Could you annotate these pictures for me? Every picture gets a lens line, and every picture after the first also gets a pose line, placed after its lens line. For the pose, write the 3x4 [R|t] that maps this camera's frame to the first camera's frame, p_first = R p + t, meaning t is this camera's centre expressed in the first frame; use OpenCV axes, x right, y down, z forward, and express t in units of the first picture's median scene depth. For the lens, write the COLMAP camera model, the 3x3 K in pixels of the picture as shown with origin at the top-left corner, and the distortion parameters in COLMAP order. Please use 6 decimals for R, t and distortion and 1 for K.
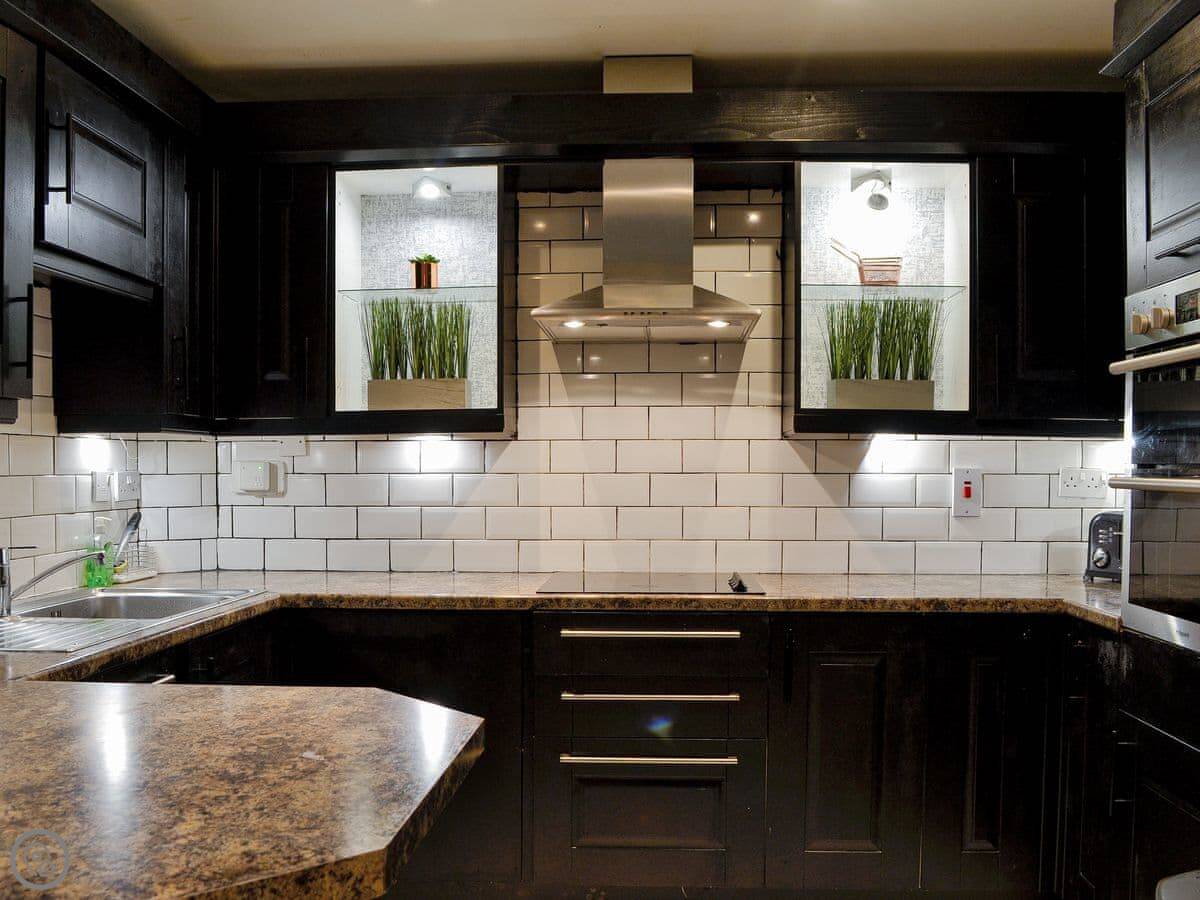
lens RADIAL K [[1110.6, 0, 600.5], [0, 1110.6, 499.0], [0, 0, 1]] dist [-0.083865, 0.019440]
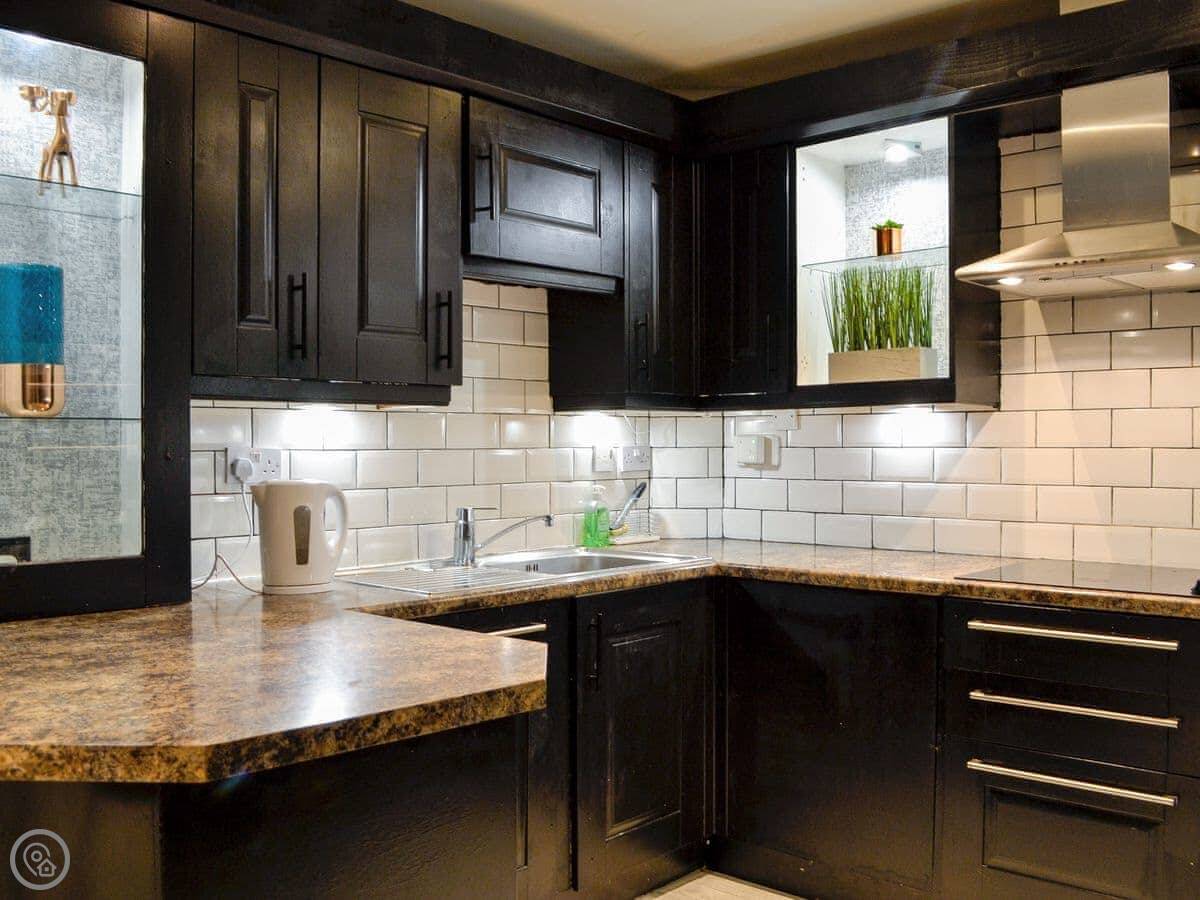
lens RADIAL K [[1150.0, 0, 600.0], [0, 1150.0, 450.0], [0, 0, 1]] dist [-0.077093, 0.010088]
pose [[0.771887, 0.003472, -0.635750, 0.289297], [-0.015636, 0.999786, -0.013525, -0.003760], [0.635567, 0.020380, 0.771776, 0.079274]]
